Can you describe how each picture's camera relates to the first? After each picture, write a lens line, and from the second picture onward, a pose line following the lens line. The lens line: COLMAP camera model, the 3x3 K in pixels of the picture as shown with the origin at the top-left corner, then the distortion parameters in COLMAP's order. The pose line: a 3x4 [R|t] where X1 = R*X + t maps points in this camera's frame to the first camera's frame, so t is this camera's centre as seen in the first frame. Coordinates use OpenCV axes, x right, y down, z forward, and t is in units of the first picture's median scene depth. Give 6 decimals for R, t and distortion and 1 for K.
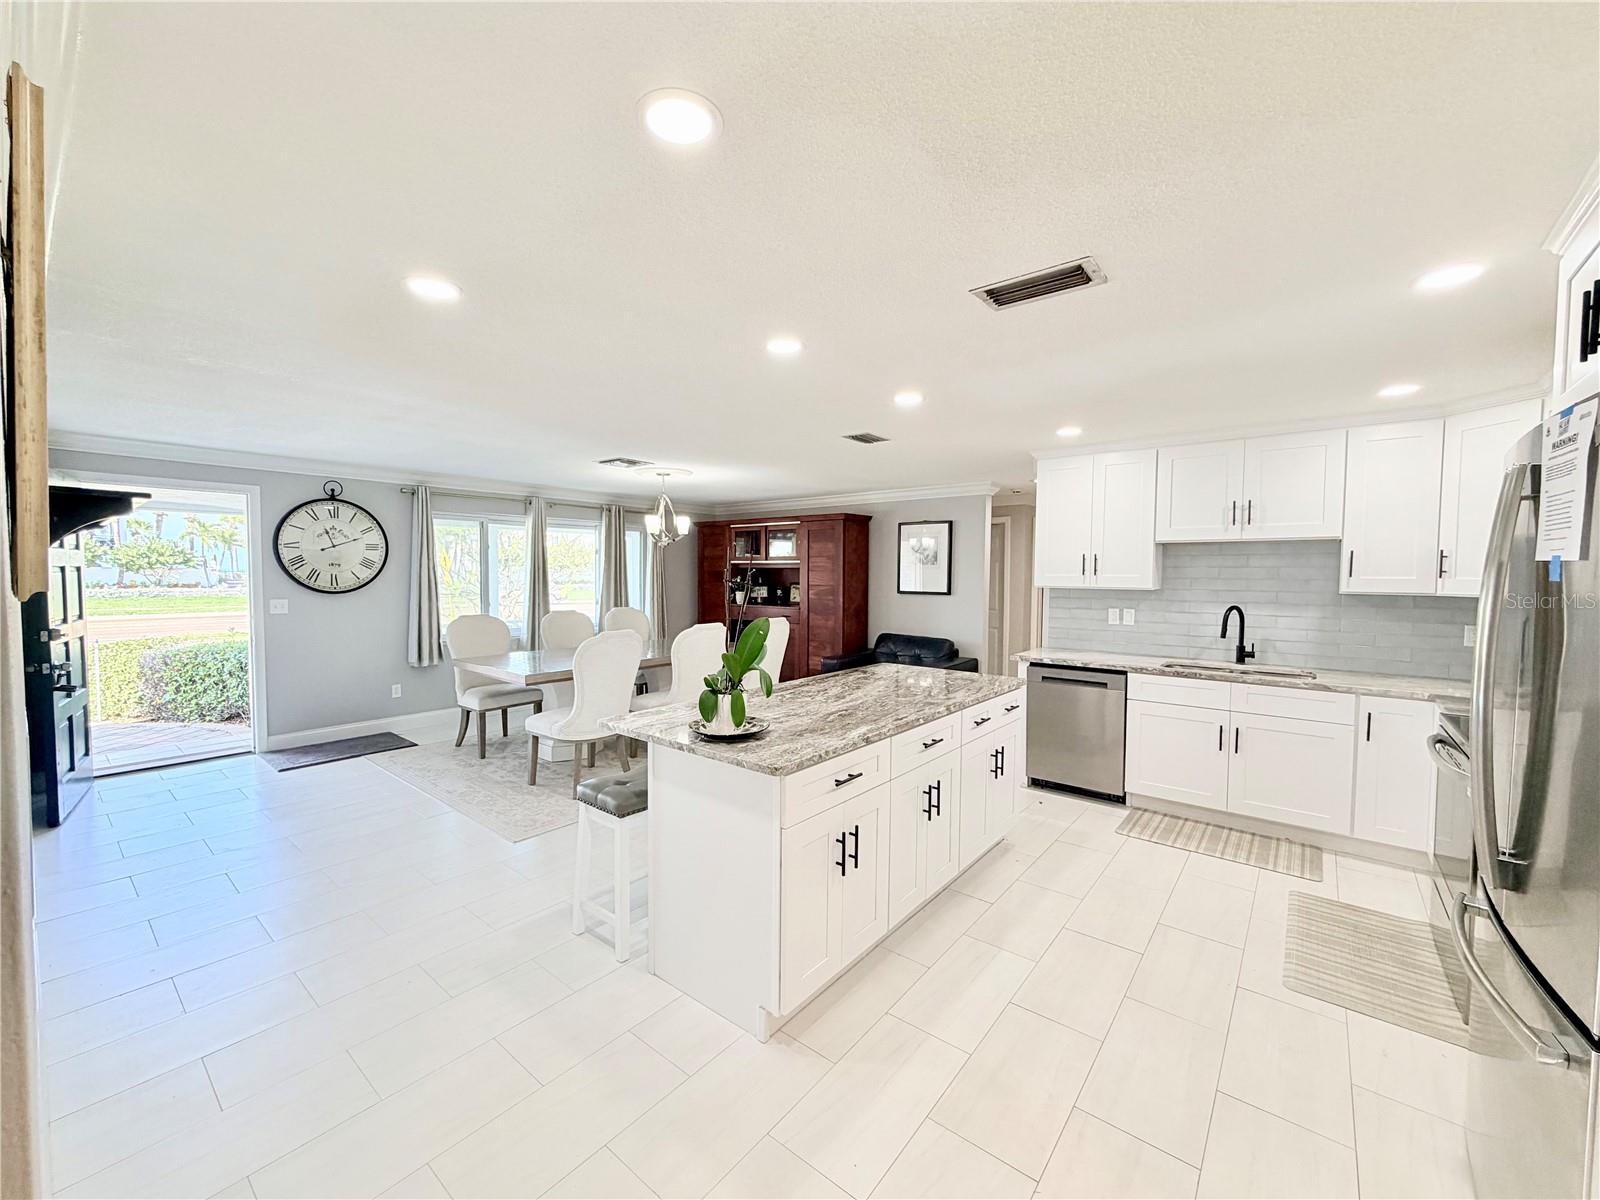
lens RADIAL K [[640.0, 0, 809.3], [0, 640.0, 597.9], [0, 0, 1]] dist [-0.000034, 0.000688]
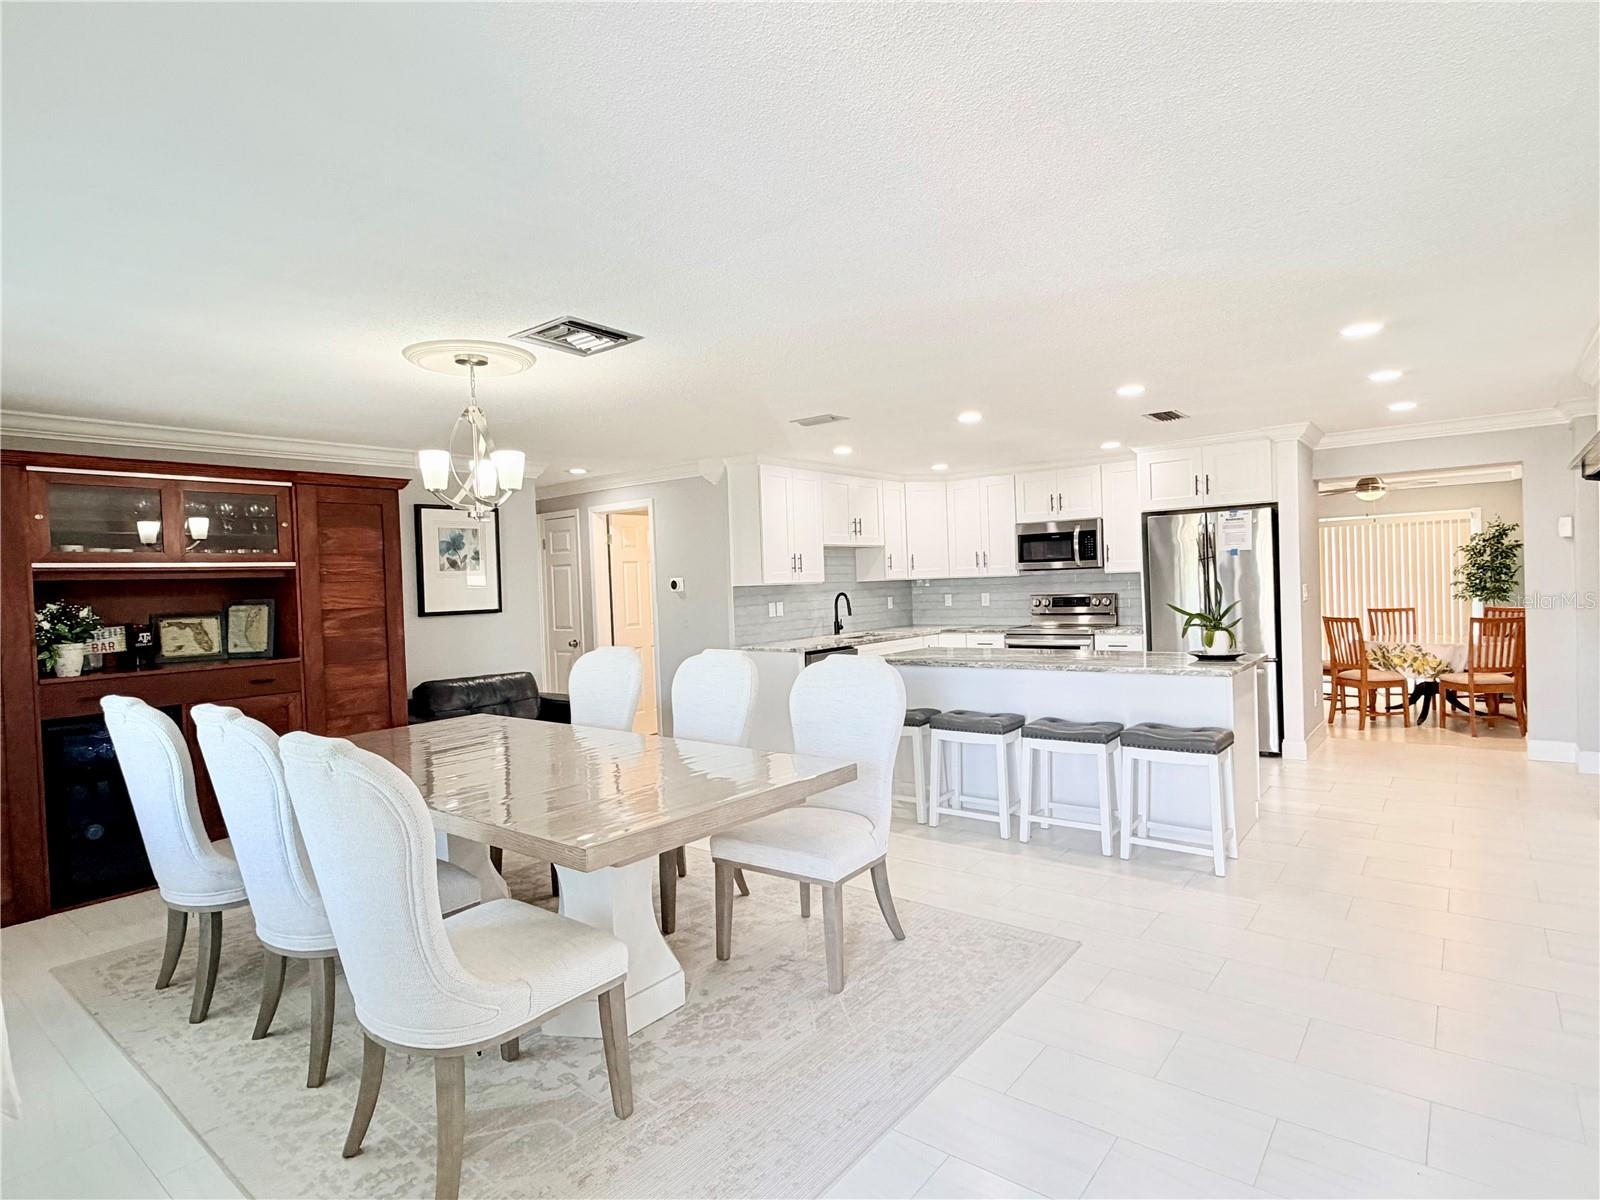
lens RADIAL K [[843.8, 0, 802.0], [0, 843.8, 596.5], [0, 0, 1]] dist [-0.002051, 0.000679]
pose [[-0.003908, -0.027238, 0.999621, -1.018352], [0.075564, 0.996763, 0.027455, -0.031511], [-0.997133, 0.075643, -0.001837, 0.947783]]
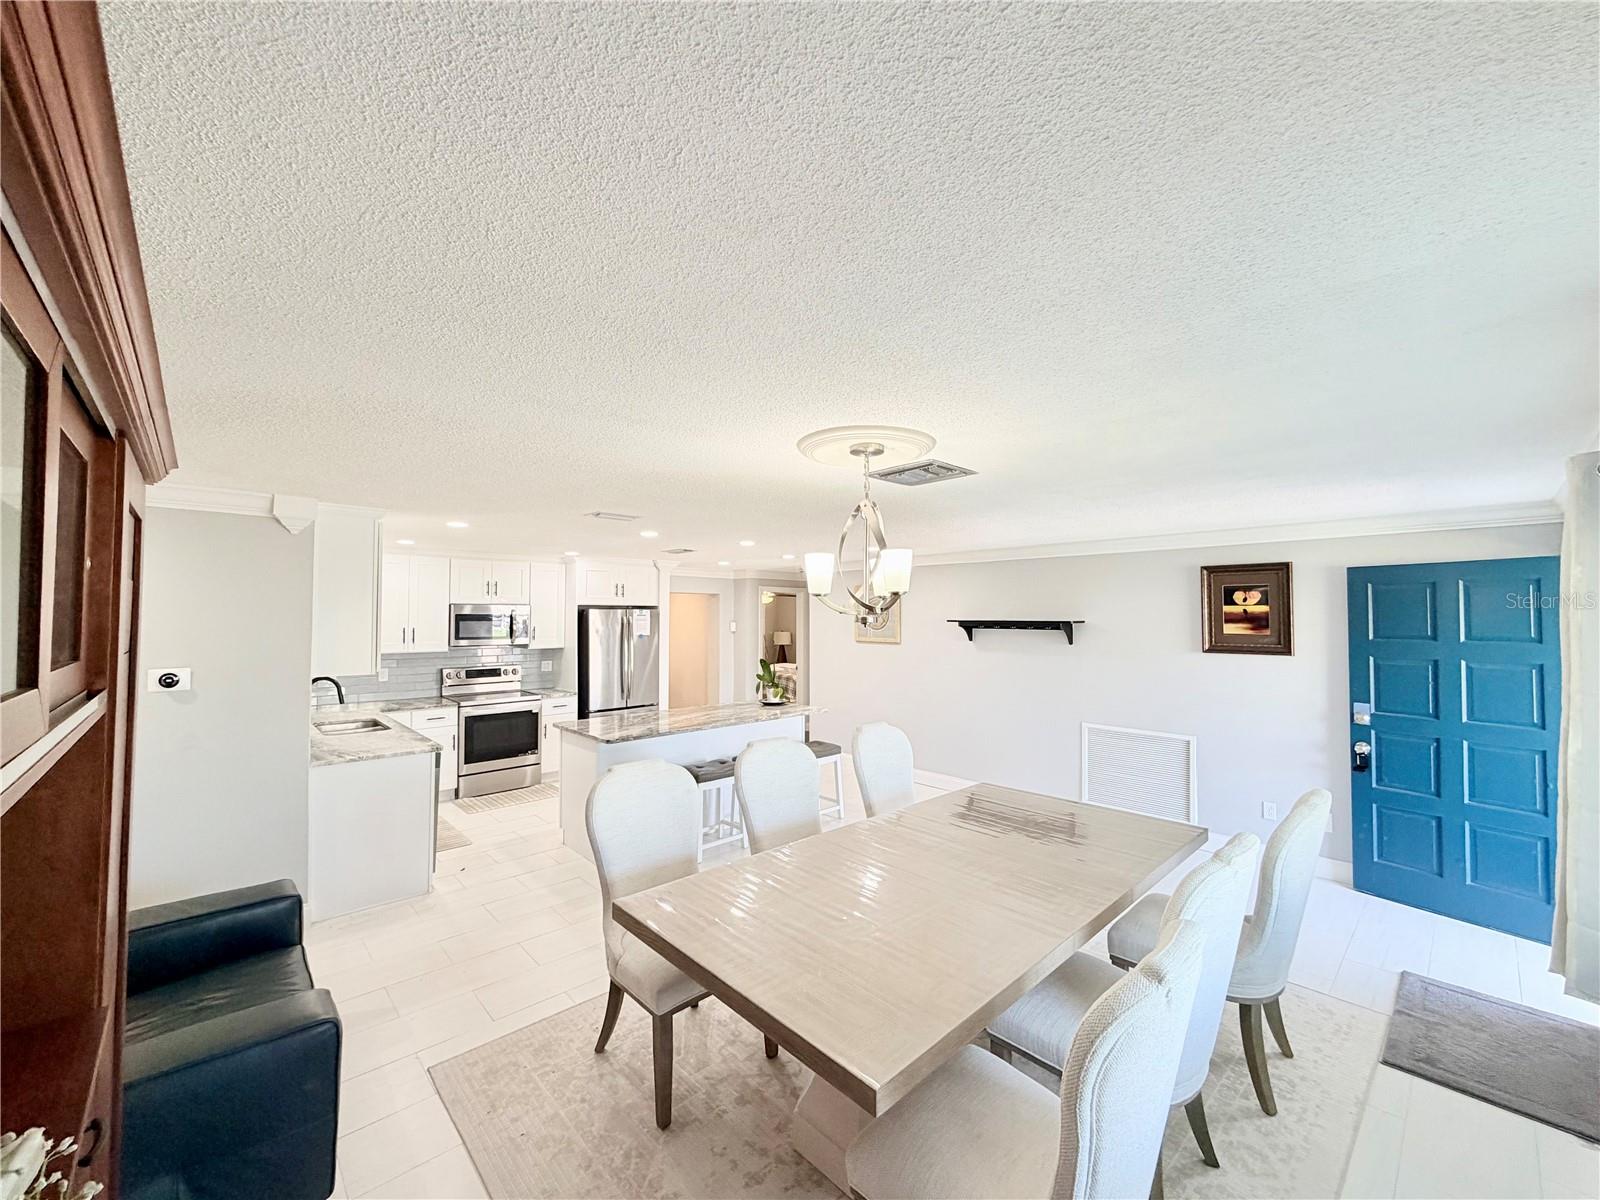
lens RADIAL K [[640.0, 0, 798.3], [0, 640.0, 601.2], [0, 0, 1]] dist [-0.000034, 0.000688]
pose [[-0.988638, -0.004332, 0.150256, -0.303730], [-0.001473, 0.999816, 0.019132, -0.129414], [-0.150311, 0.018694, -0.988462, 1.757673]]
